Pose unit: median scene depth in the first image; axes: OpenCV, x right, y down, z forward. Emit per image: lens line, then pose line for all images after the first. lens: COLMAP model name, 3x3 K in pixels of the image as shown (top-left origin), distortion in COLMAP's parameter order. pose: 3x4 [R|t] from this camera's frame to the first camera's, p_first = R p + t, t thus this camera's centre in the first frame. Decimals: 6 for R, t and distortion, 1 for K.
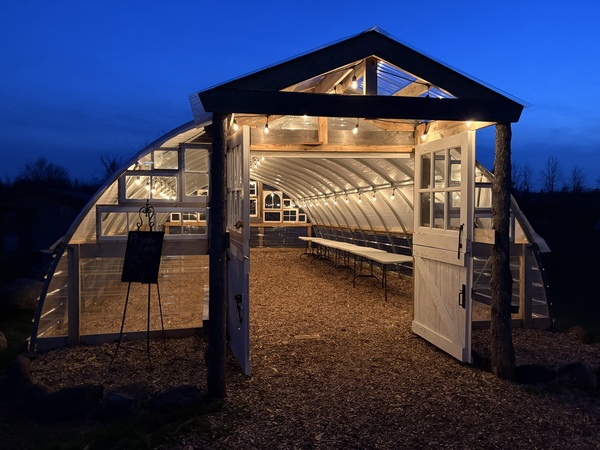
lens RADIAL K [[454.9, 0, 299.4], [0, 454.9, 228.3], [0, 0, 1]] dist [0.027785, -0.025629]
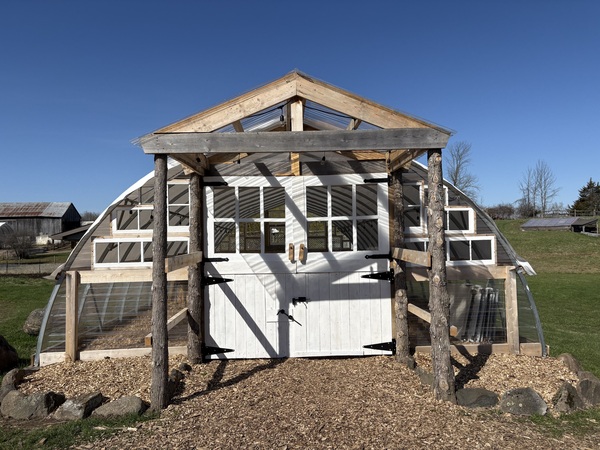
lens RADIAL K [[454.9, 0, 300.9], [0, 454.9, 221.9], [0, 0, 1]] dist [0.027785, -0.025629]
pose [[0.987258, -0.027191, -0.156788, 0.253471], [0.015104, 0.996857, -0.077775, 0.008618], [0.158410, 0.074416, 0.984565, -0.050133]]
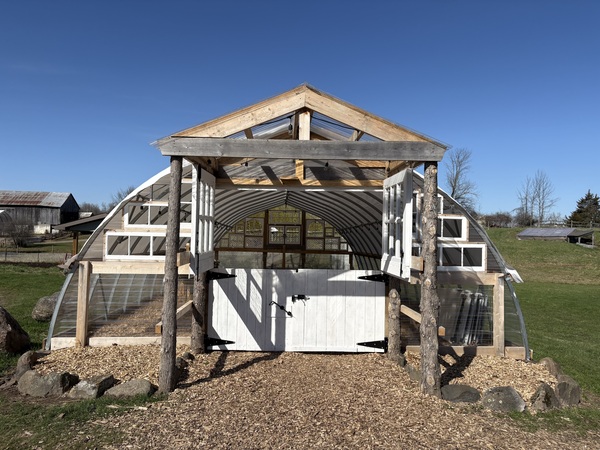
lens RADIAL K [[454.9, 0, 299.1], [0, 454.9, 222.4], [0, 0, 1]] dist [0.027785, -0.025629]
pose [[0.987695, 0.013097, -0.155840, 0.252506], [-0.025173, 0.996807, -0.075770, 0.008488], [0.154350, 0.078761, 0.984872, -0.115157]]
